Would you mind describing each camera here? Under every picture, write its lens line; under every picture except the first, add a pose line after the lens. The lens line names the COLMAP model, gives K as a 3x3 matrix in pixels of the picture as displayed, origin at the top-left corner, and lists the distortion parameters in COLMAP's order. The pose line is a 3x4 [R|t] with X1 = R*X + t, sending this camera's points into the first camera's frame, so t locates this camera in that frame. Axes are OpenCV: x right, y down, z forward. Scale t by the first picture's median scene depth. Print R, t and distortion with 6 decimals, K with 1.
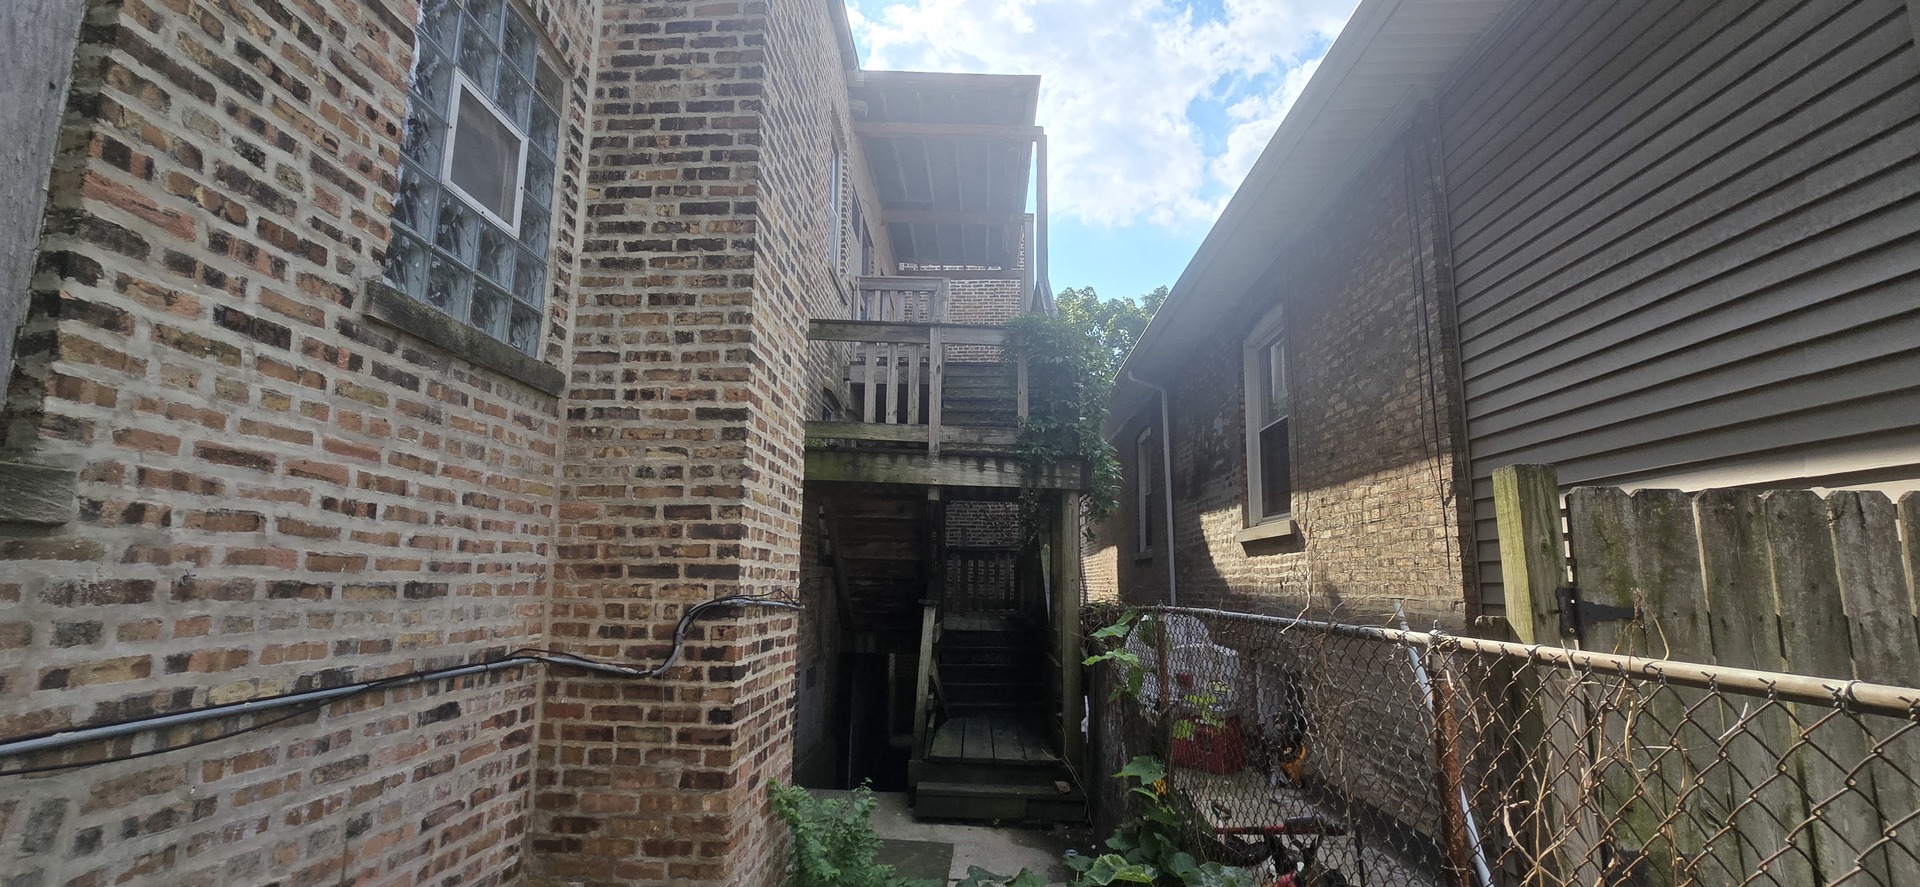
lens RADIAL K [[797.3, 0, 960.0], [0, 797.3, 443.5], [0, 0, 1]] dist [-0.000343, -0.000104]
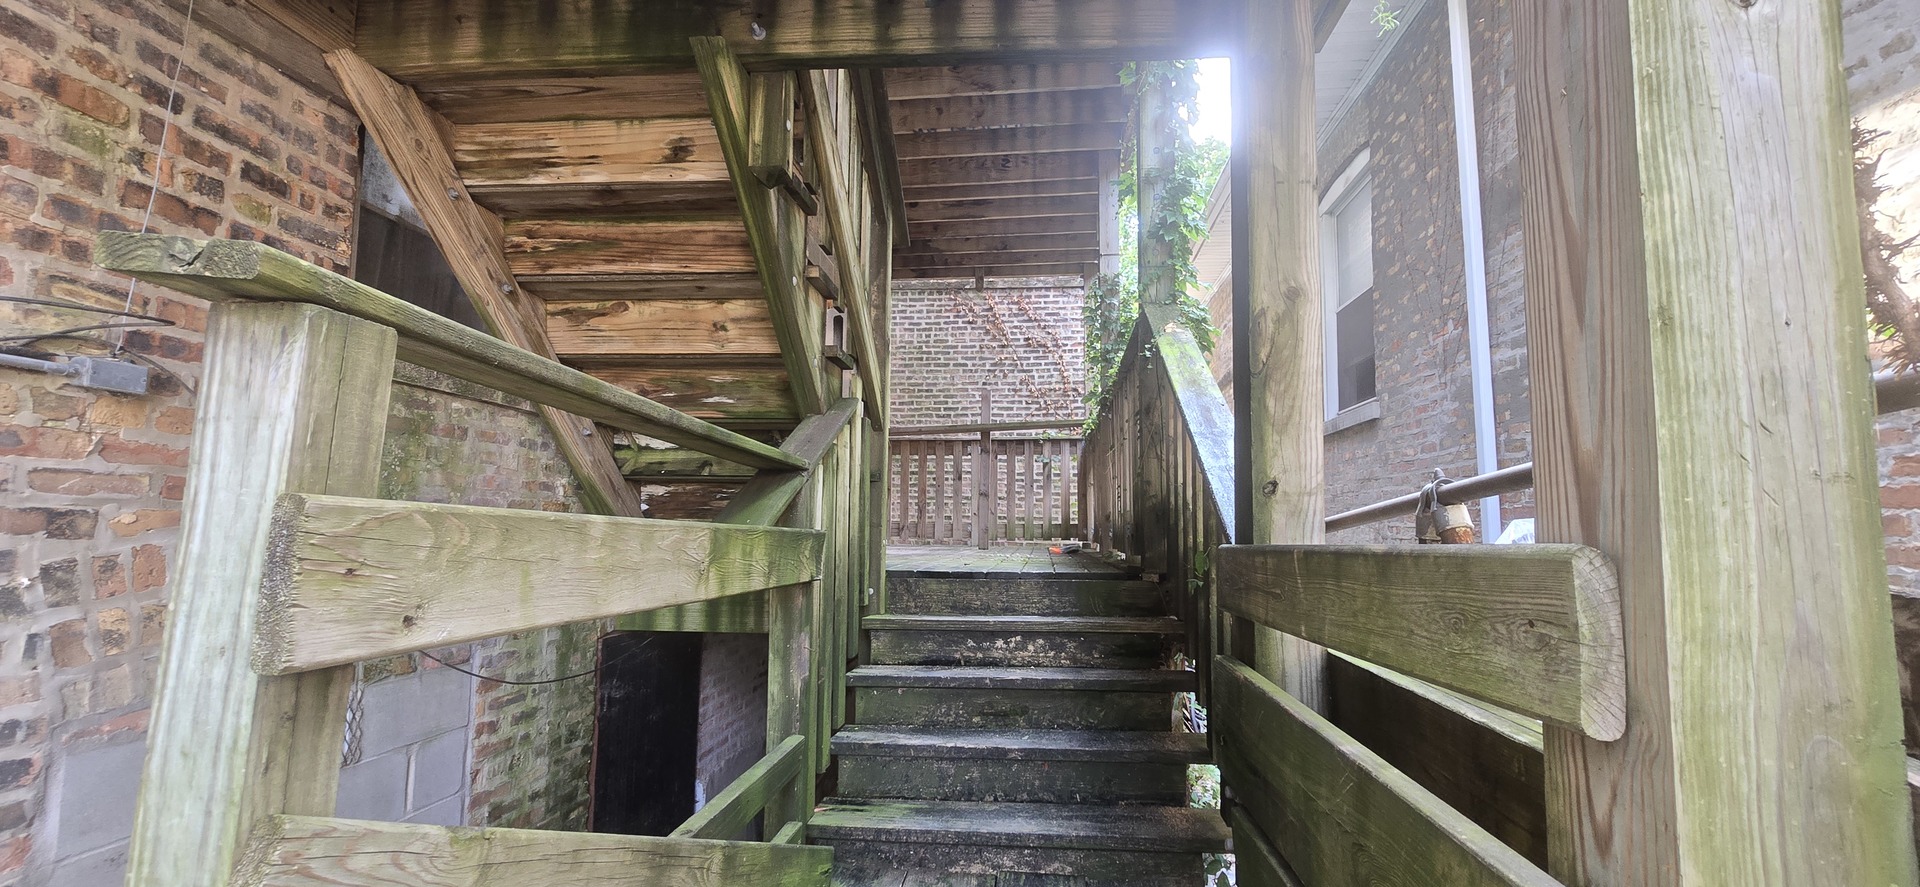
lens RADIAL K [[797.3, 0, 960.0], [0, 797.3, 443.5], [0, 0, 1]] dist [-0.000343, -0.000104]
pose [[0.996949, -0.016410, -0.076306, 0.028890], [0.020790, 0.998160, 0.056965, 0.105912], [0.075231, -0.058377, 0.995456, 0.437227]]
